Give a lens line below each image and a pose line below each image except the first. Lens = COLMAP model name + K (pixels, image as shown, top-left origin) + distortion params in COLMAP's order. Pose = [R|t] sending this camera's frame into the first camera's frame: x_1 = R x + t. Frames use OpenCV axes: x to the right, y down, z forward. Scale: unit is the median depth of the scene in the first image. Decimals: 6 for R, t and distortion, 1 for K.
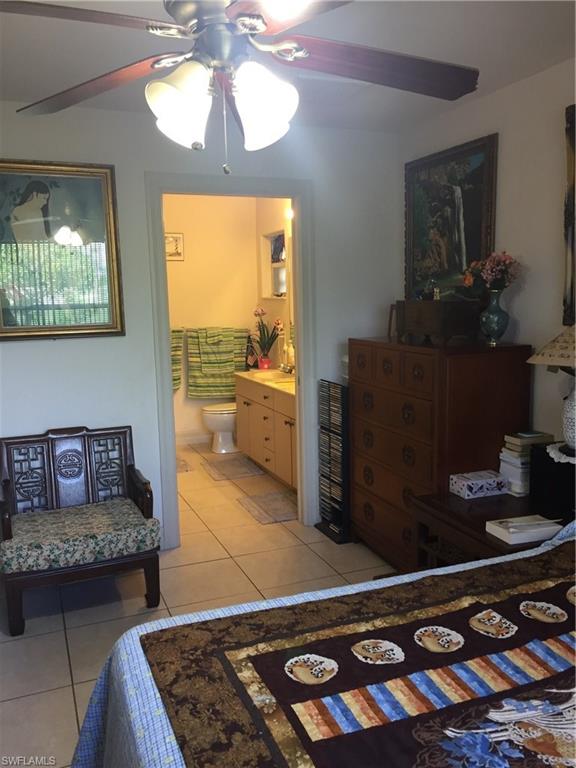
lens RADIAL K [[652.4, 0, 292.5], [0, 652.4, 386.5], [0, 0, 1]] dist [0.037597, -0.006809]
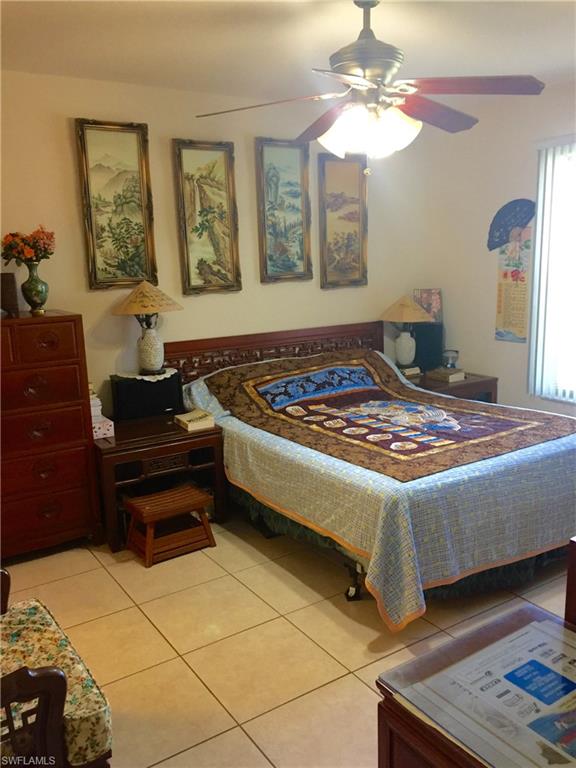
lens RADIAL K [[652.4, 0, 292.5], [0, 652.4, 386.5], [0, 0, 1]] dist [0.037597, -0.006809]
pose [[-0.201844, -0.162863, 0.965782, -0.738638], [0.172684, 0.964712, 0.198772, -0.076812], [-0.964074, 0.206896, -0.166598, 0.679730]]
